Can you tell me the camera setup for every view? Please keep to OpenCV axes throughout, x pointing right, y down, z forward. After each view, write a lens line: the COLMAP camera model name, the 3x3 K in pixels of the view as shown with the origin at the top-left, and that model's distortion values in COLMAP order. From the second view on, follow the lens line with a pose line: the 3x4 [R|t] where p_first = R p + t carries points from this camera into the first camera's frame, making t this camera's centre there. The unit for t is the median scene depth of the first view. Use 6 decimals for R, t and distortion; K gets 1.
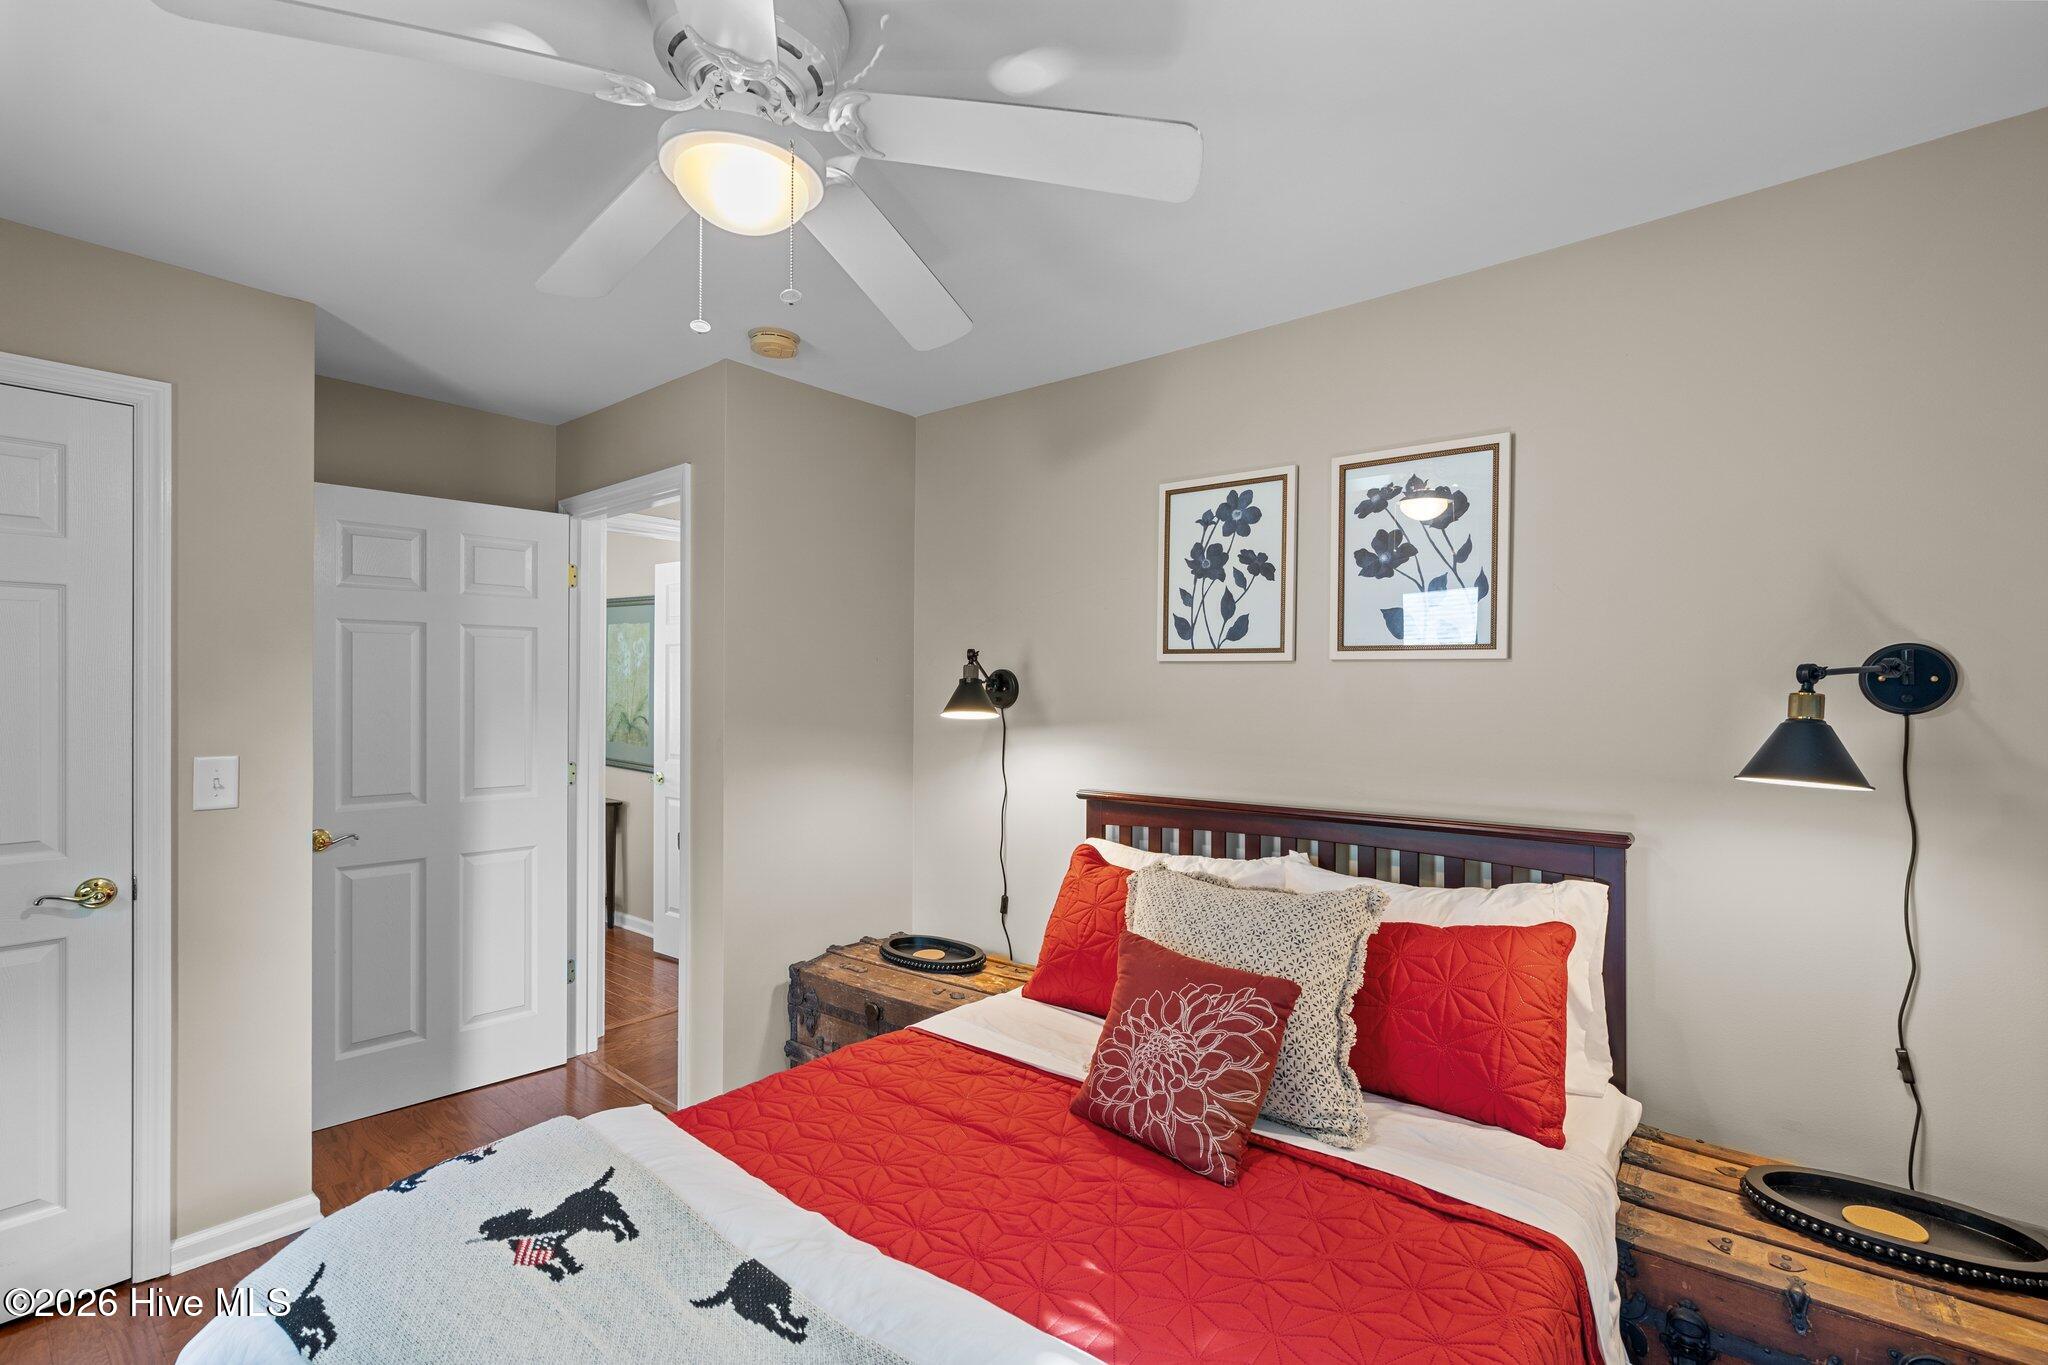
lens RADIAL K [[939.1, 0, 1162.6], [0, 939.1, 706.7], [0, 0, 1]] dist [-0.000157, 0.000121]
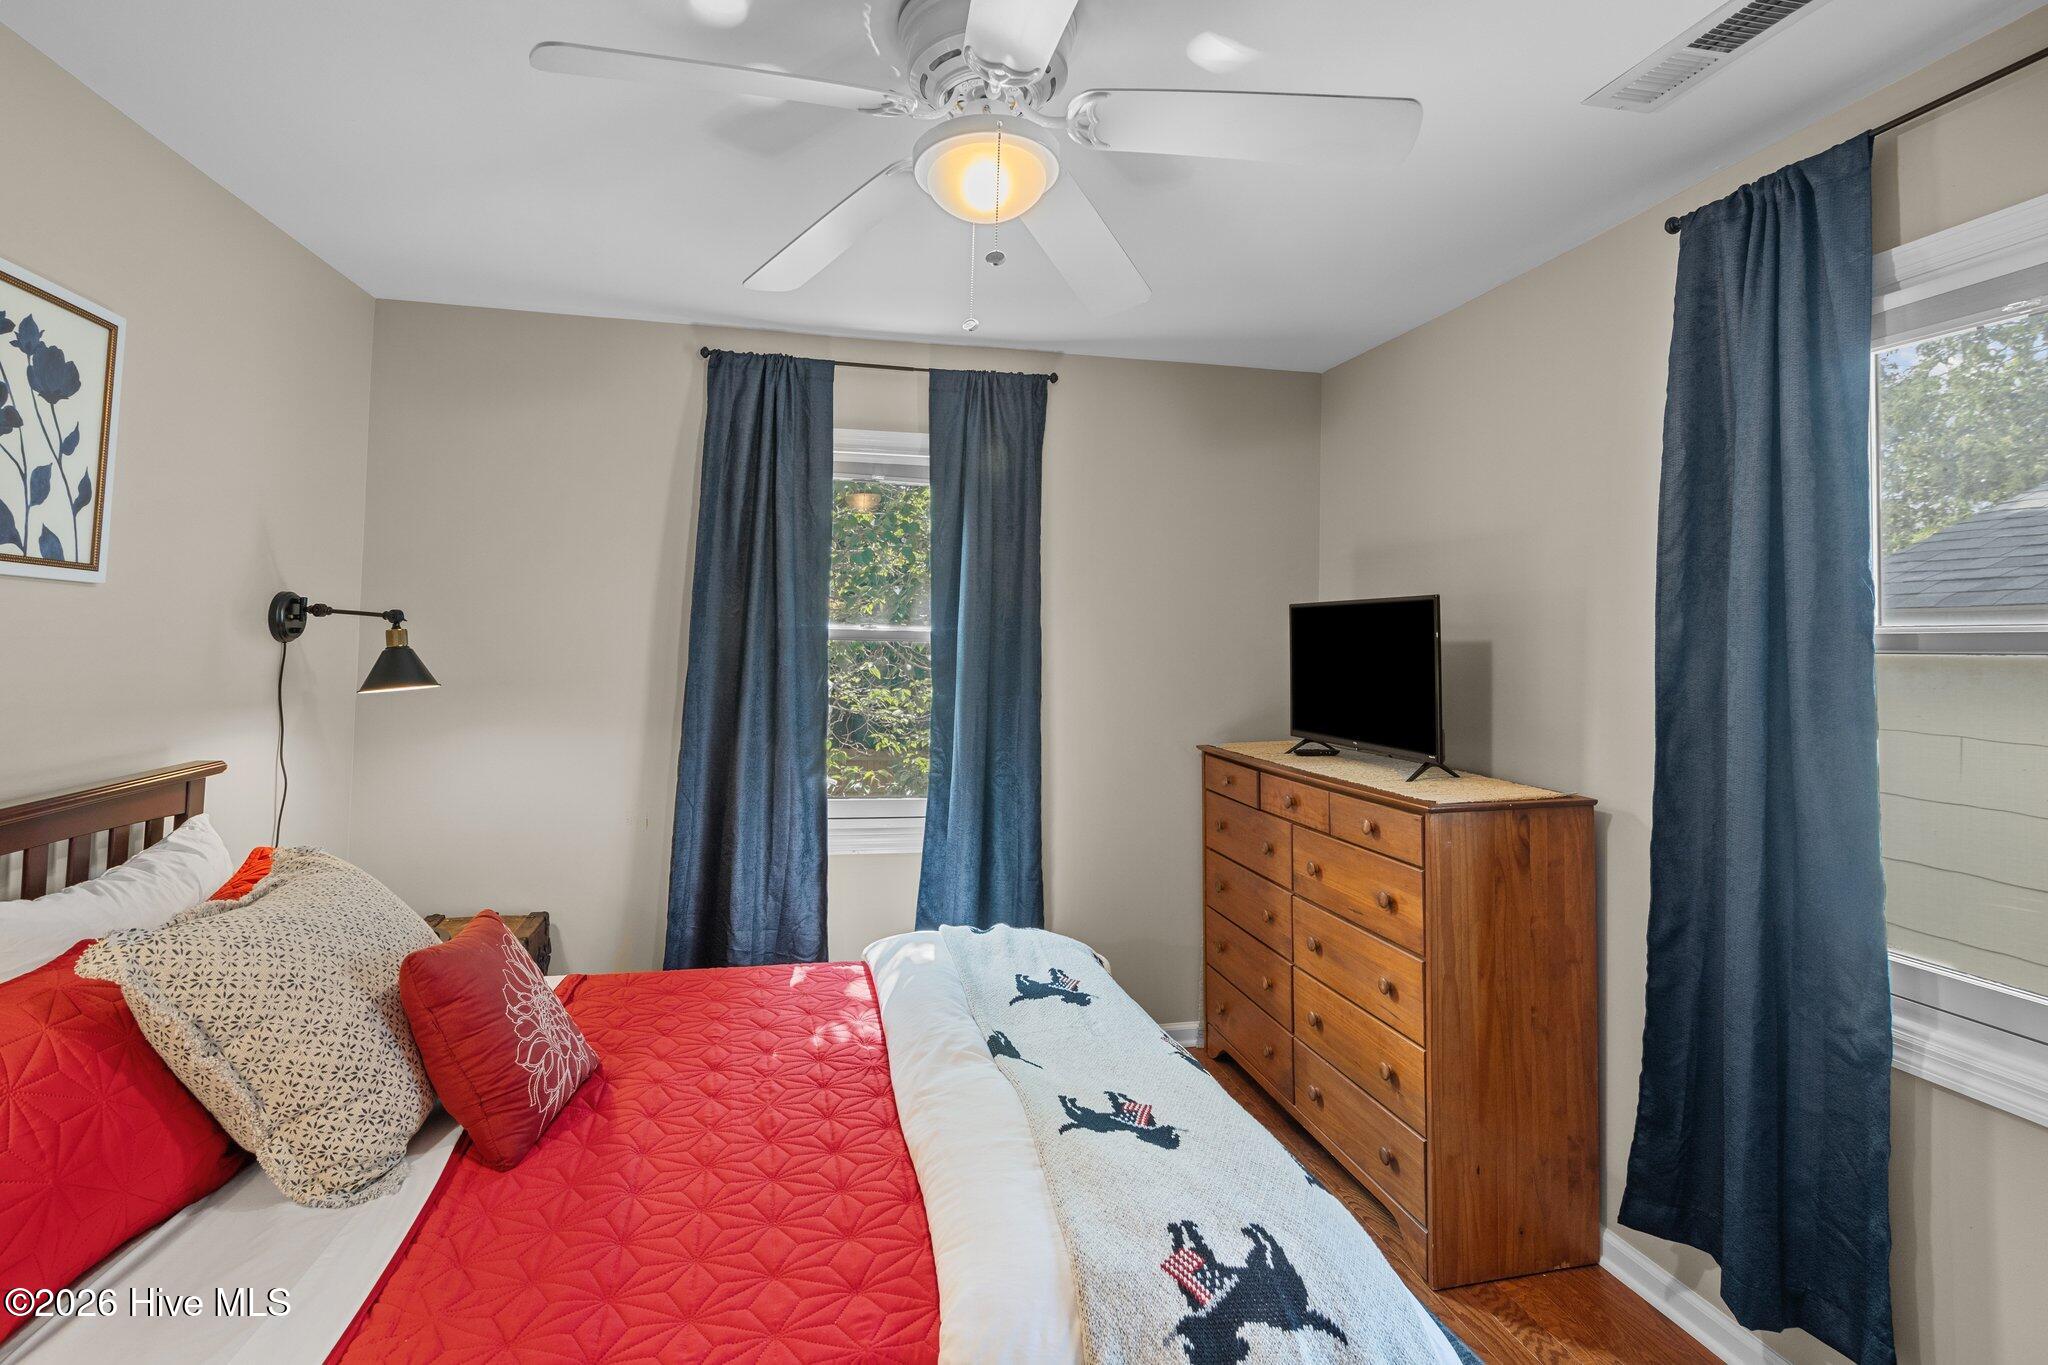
lens RADIAL K [[931.1, 0, 1021.2], [0, 931.1, 674.1], [0, 0, 1]] dist [-0.001883, 0.000531]
pose [[-0.724784, -0.040569, 0.687781, -0.795900], [-0.013671, 0.998915, 0.044515, -0.018537], [-0.688841, 0.022861, -0.724552, 1.034146]]
